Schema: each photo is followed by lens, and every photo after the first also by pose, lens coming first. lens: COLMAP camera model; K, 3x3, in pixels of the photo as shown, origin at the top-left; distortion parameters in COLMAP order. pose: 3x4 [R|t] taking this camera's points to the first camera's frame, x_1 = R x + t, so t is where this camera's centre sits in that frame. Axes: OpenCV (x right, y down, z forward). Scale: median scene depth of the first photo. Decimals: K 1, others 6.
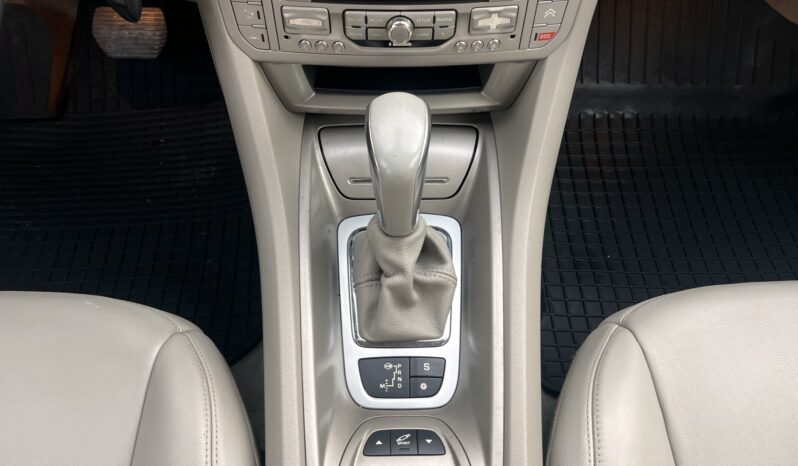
lens RADIAL K [[622.2, 0, 397.8], [0, 622.2, 228.2], [0, 0, 1]] dist [0.088853, -0.139880]
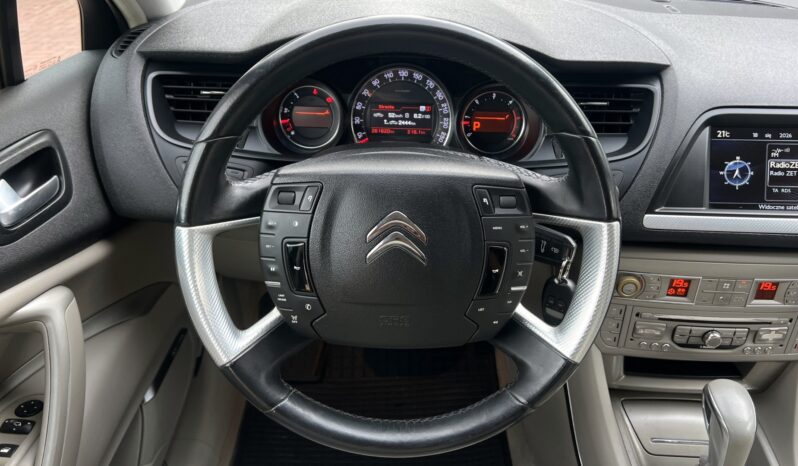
lens RADIAL K [[622.2, 0, 397.8], [0, 622.2, 228.2], [0, 0, 1]] dist [0.088853, -0.139880]
pose [[0.998702, 0.034319, -0.037640, -0.673167], [-0.046786, 0.910223, -0.411467, 0.105208], [0.020140, 0.412694, 0.910647, -0.510915]]
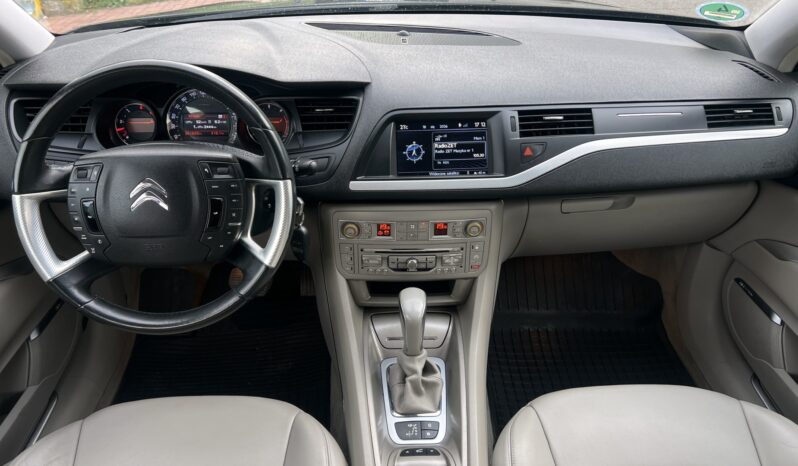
lens RADIAL K [[622.2, 0, 397.8], [0, 622.2, 228.2], [0, 0, 1]] dist [0.088853, -0.139880]
pose [[0.999843, -0.012768, 0.012317, -0.070875], [0.016808, 0.903871, -0.427474, 0.511091], [-0.005675, 0.427614, 0.903944, -1.062041]]
